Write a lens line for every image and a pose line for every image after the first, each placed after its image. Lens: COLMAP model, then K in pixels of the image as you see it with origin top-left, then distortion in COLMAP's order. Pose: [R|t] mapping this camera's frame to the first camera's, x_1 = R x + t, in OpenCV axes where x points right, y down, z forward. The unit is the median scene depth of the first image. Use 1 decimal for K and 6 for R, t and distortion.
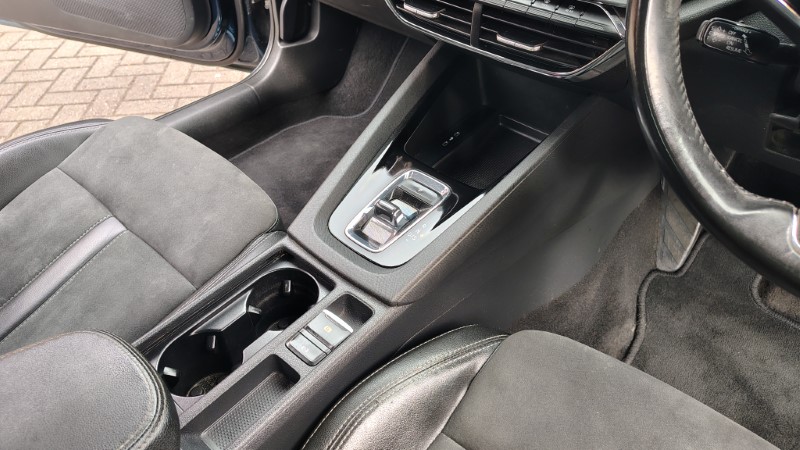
lens RADIAL K [[555.1, 0, 396.4], [0, 555.1, 220.1], [0, 0, 1]] dist [0.038105, -0.053331]
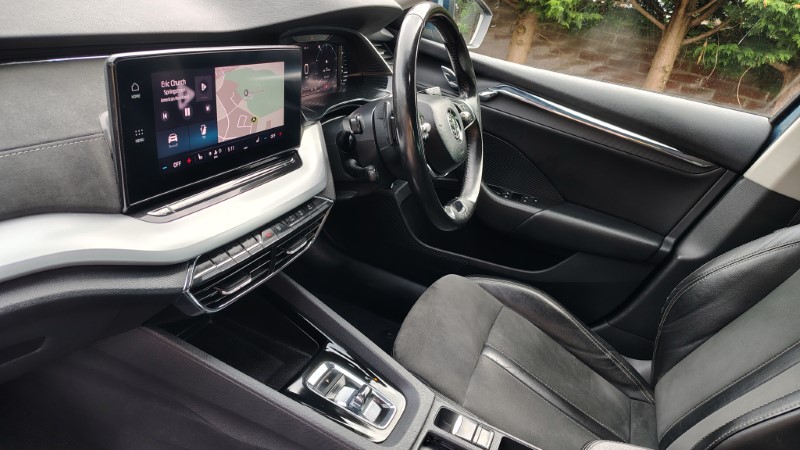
lens RADIAL K [[555.1, 0, 401.5], [0, 555.1, 230.4], [0, 0, 1]] dist [0.038105, -0.053331]
pose [[-0.327257, -0.459768, 0.825540, -0.566398], [0.462496, 0.683914, 0.564233, -0.585174], [-0.824015, 0.566458, -0.011175, 0.467312]]
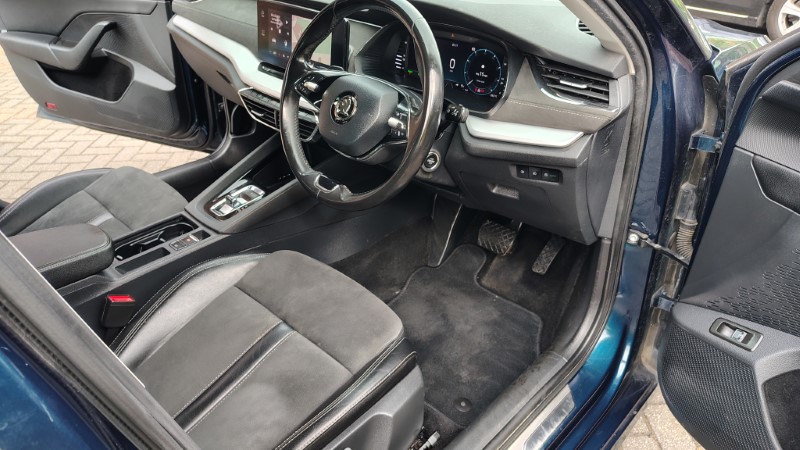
lens RADIAL K [[555.1, 0, 400.5], [0, 555.1, 229.9], [0, 0, 1]] dist [0.038105, -0.053331]
pose [[0.999094, 0.029460, -0.030706, 0.450252], [-0.034451, 0.983554, -0.177300, 0.290576], [0.024978, 0.178197, 0.983678, -0.689876]]
